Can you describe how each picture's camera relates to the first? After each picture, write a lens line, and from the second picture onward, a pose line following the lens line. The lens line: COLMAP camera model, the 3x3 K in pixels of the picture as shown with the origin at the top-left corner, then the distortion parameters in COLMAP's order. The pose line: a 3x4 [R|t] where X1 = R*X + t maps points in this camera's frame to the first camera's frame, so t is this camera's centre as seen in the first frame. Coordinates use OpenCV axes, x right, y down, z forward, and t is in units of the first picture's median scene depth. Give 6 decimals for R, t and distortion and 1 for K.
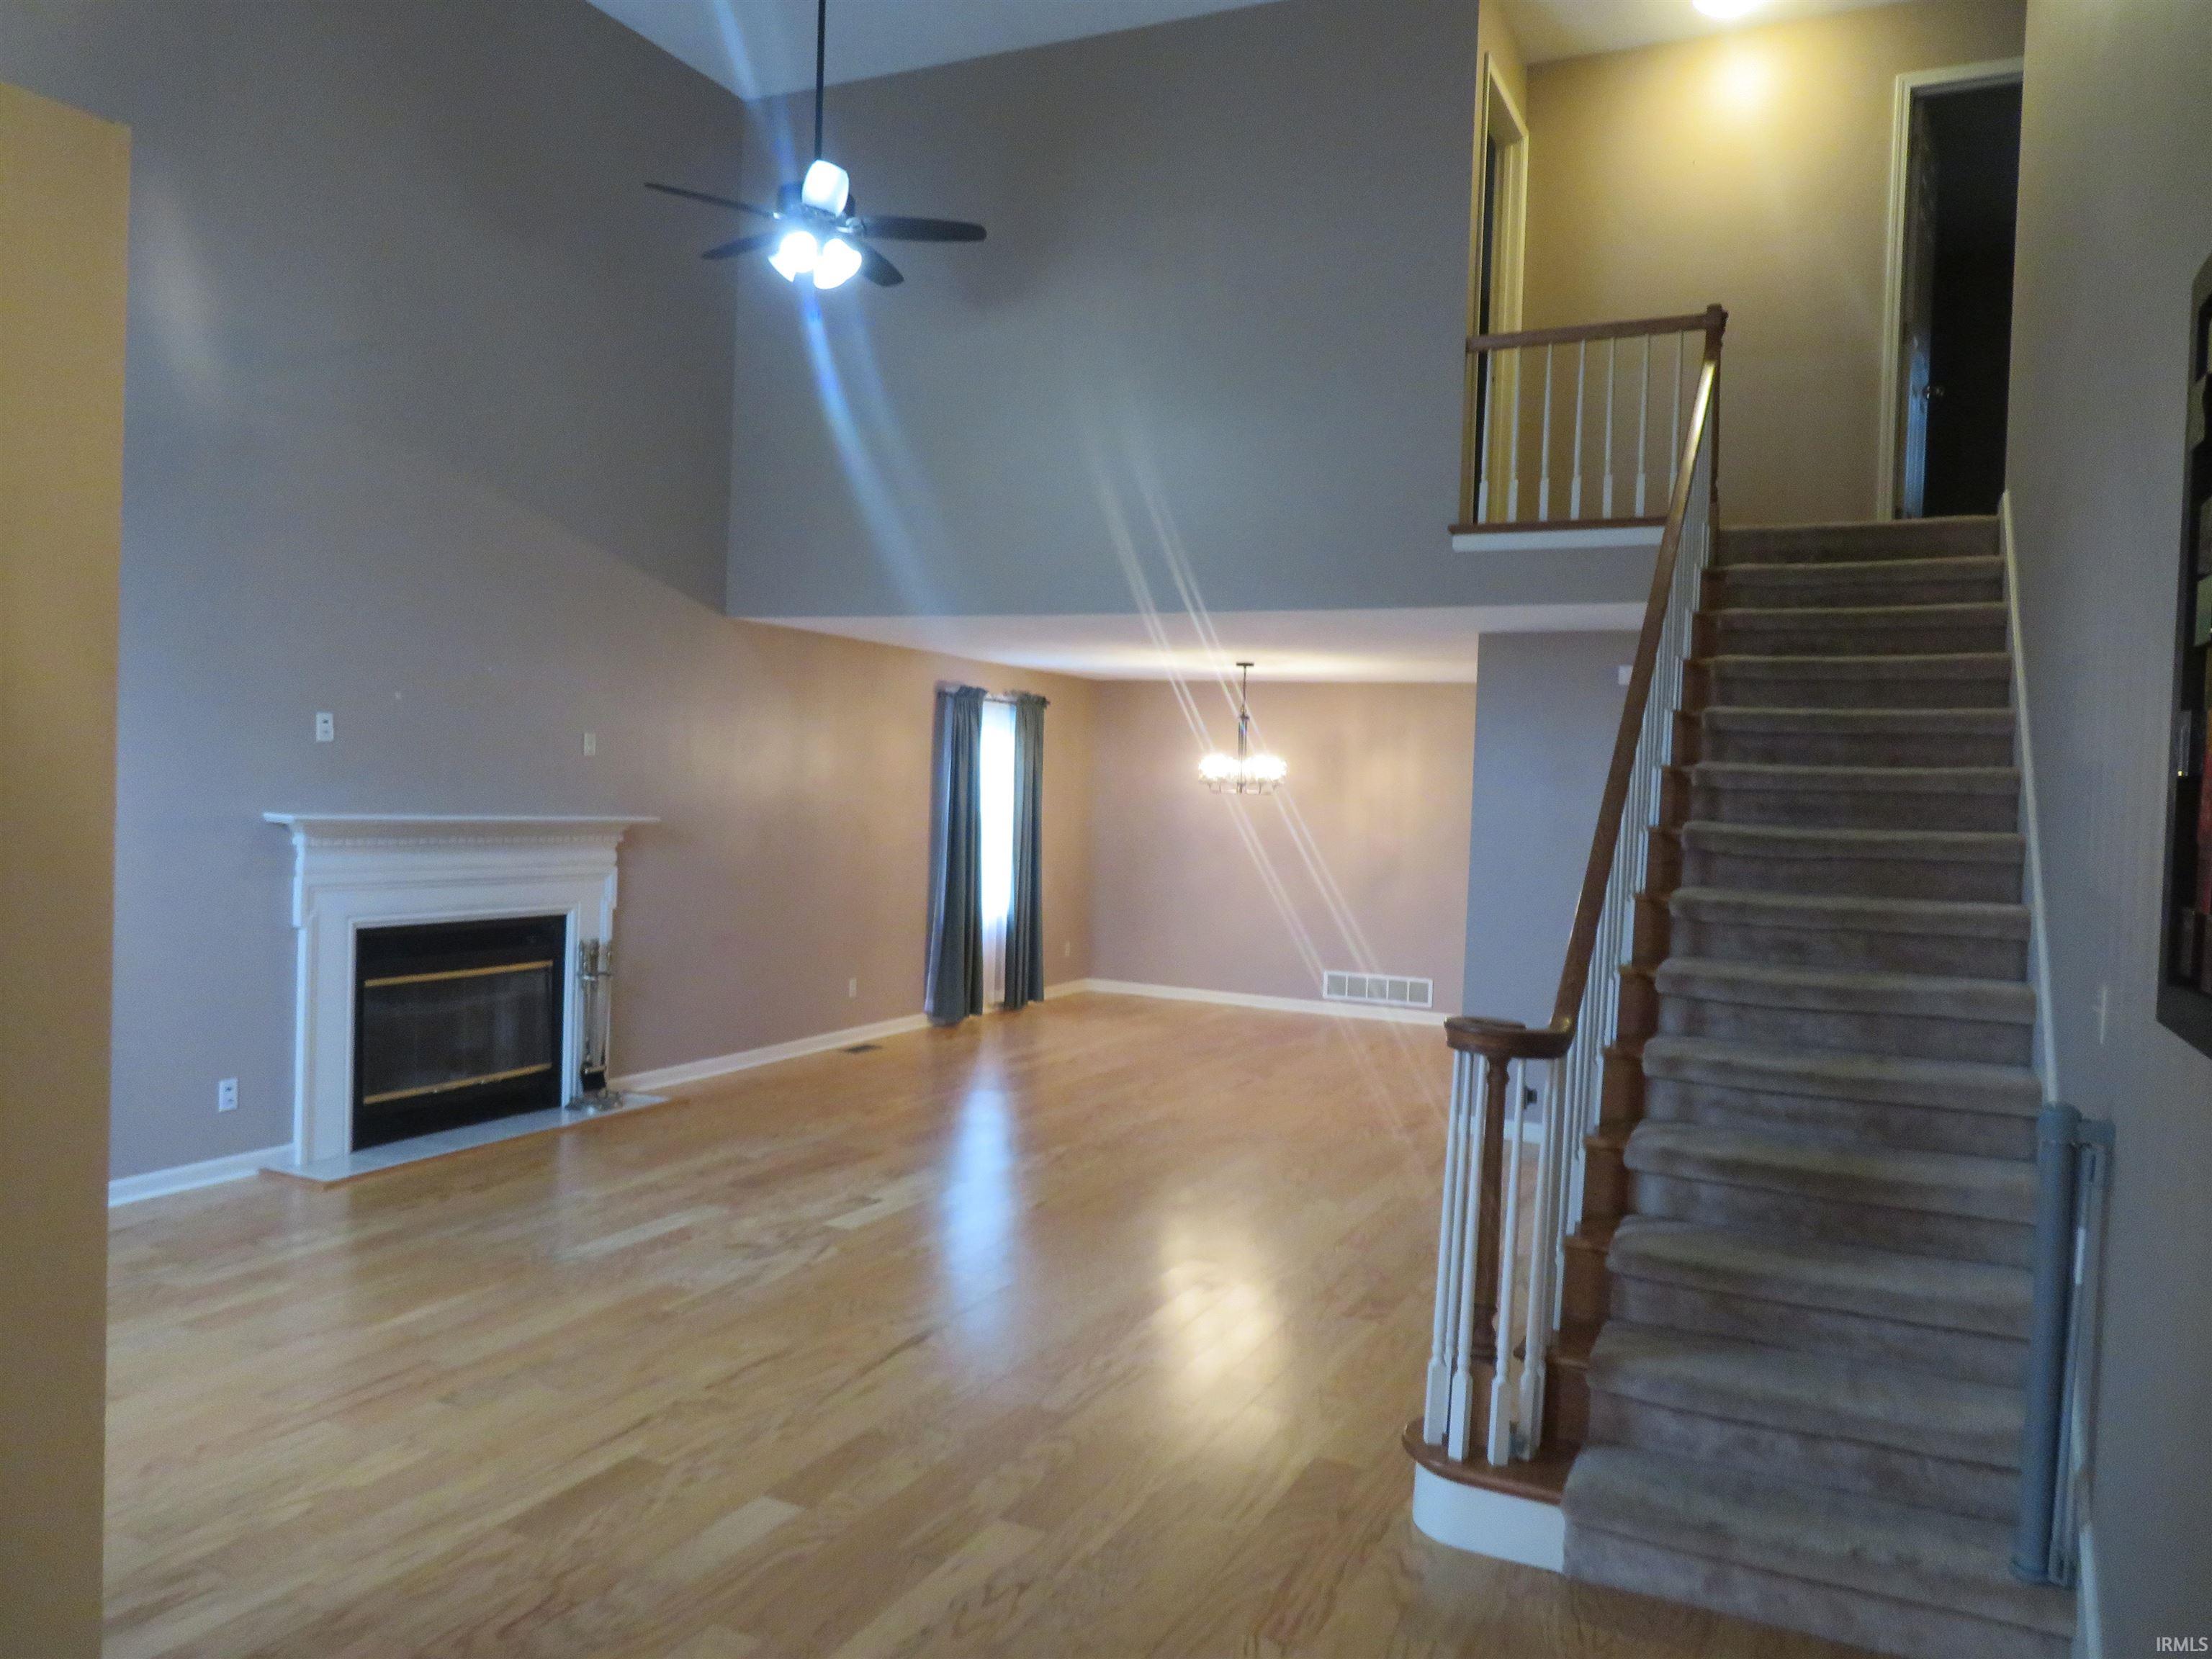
lens RADIAL K [[1563.4, 0, 1089.5], [0, 1563.4, 827.8], [0, 0, 1]] dist [0.003607, 0.003844]
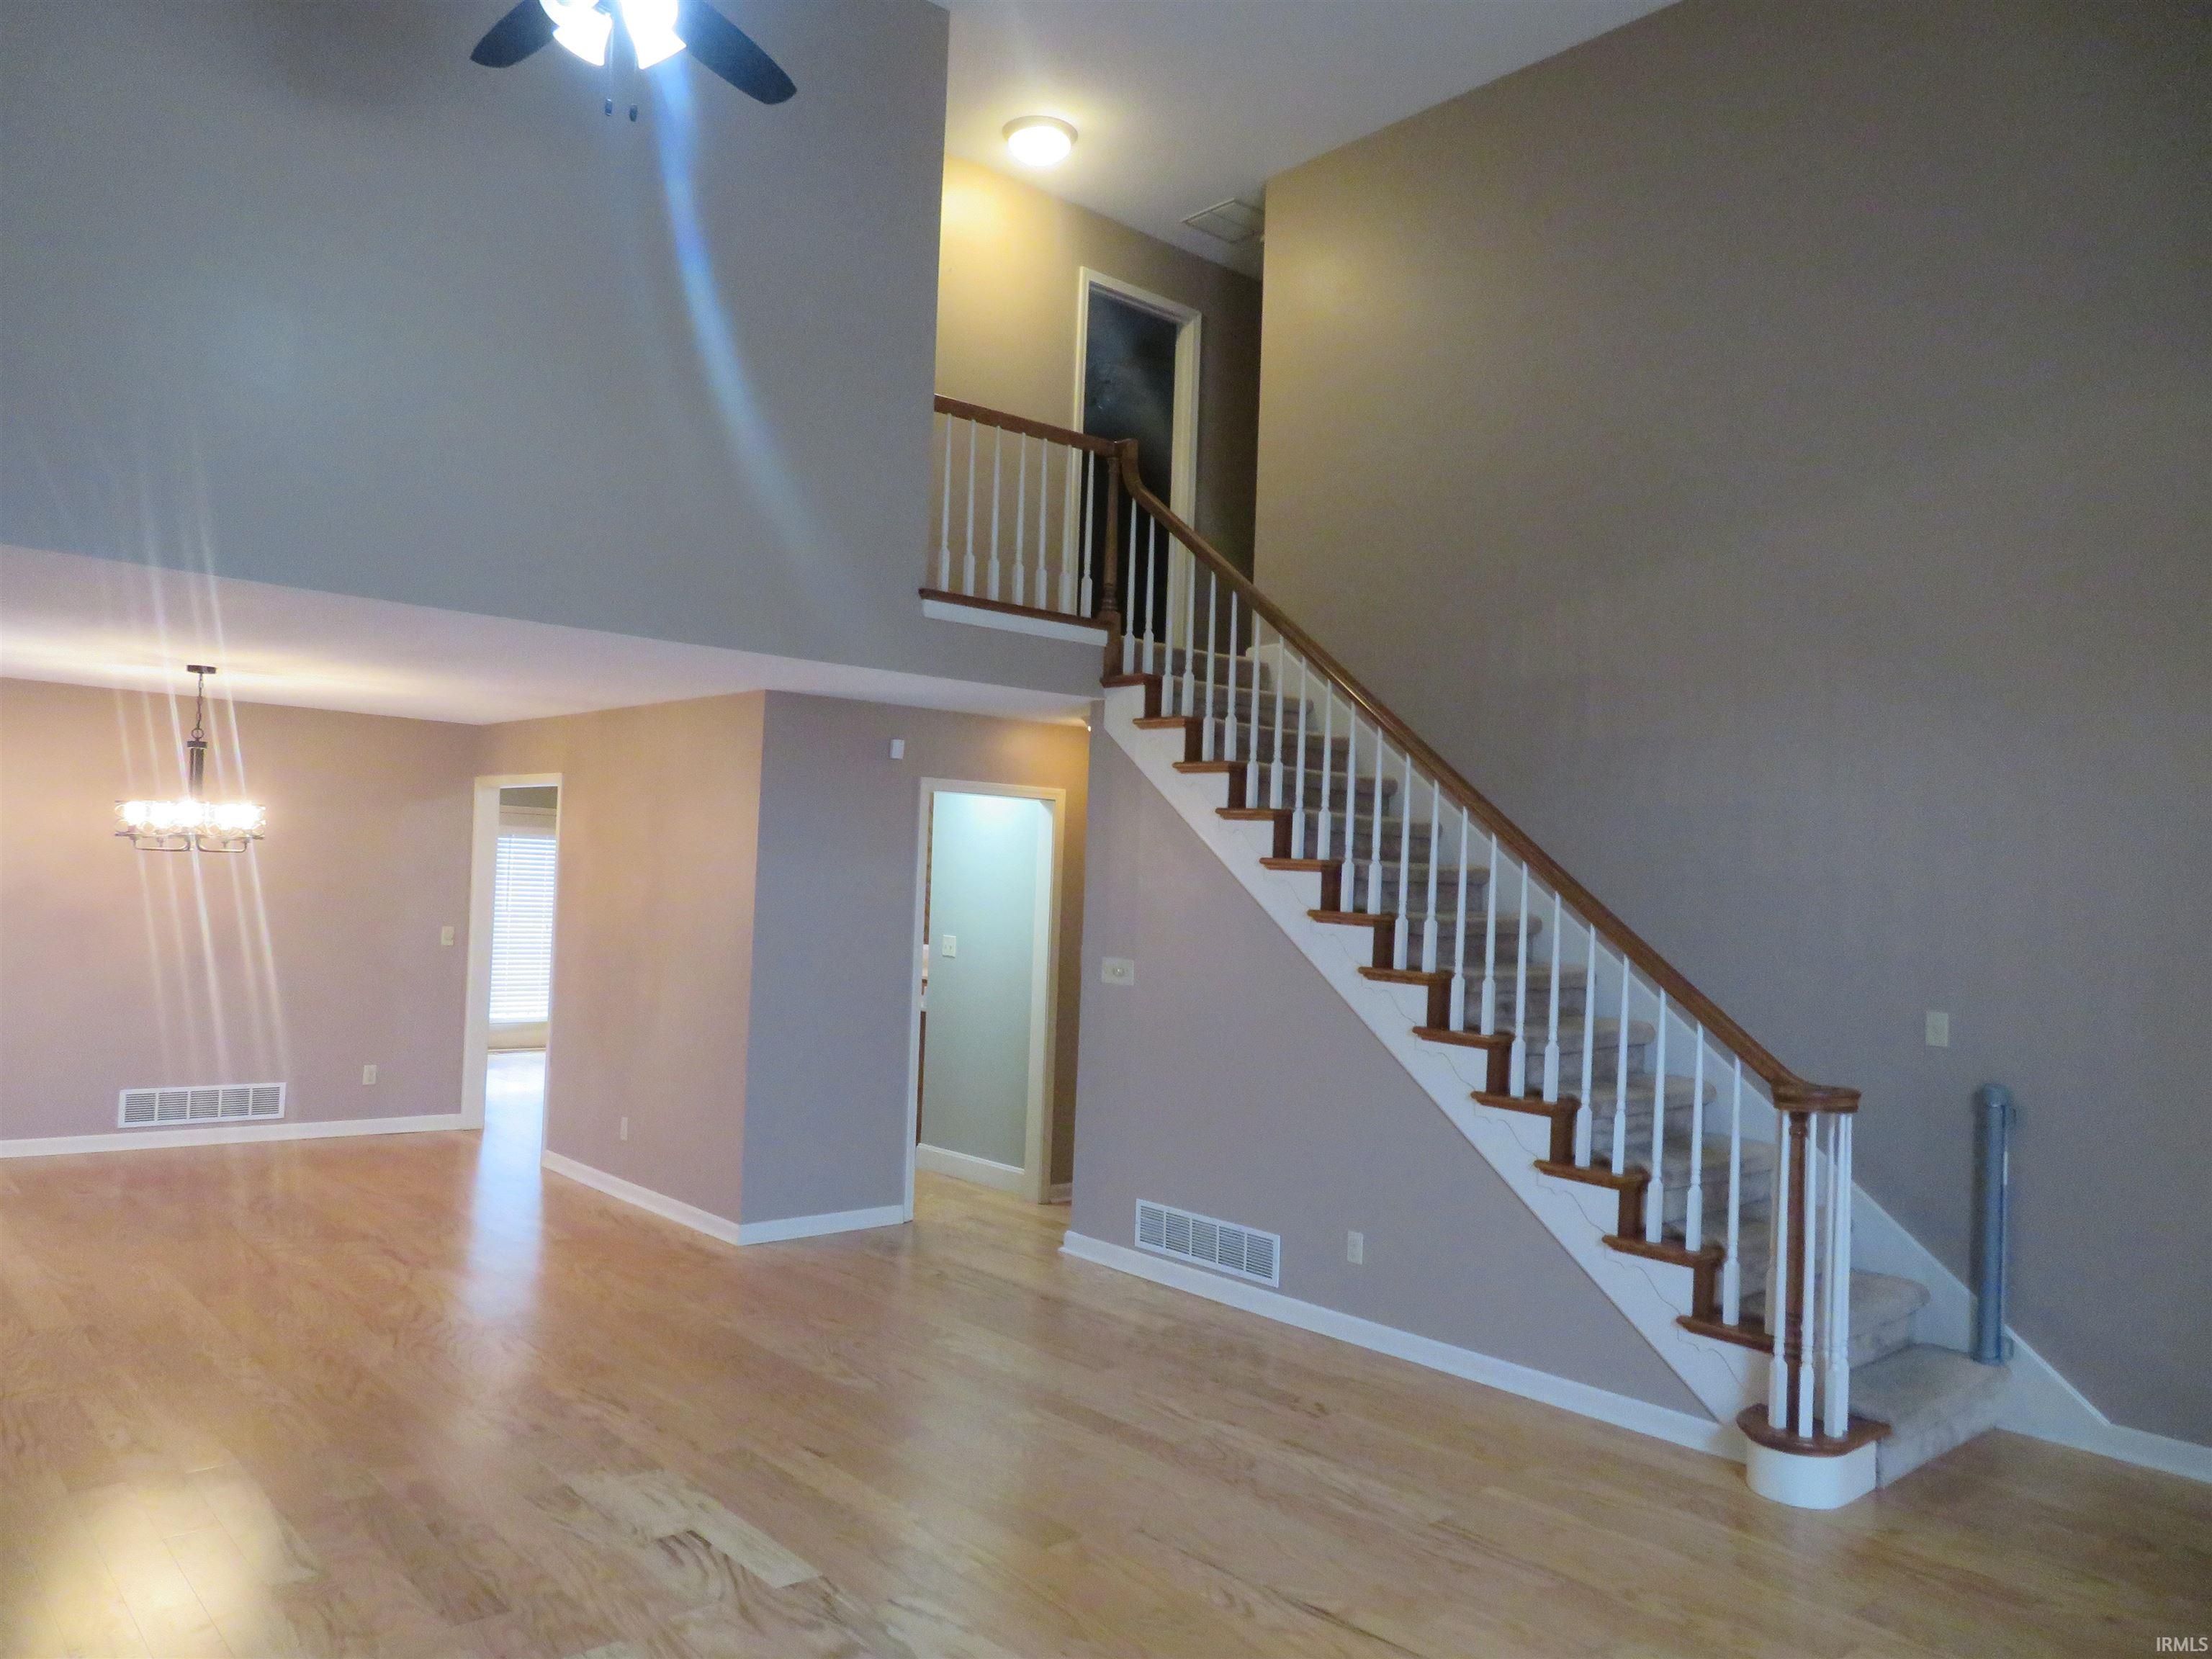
lens RADIAL K [[1563.4, 0, 1089.5], [0, 1563.4, 827.8], [0, 0, 1]] dist [0.003607, 0.003844]
pose [[0.387261, 0.007092, 0.921943, -0.608332], [0.000942, 0.999967, -0.008088, -0.041988], [-0.921970, 0.004001, 0.387242, 0.548122]]
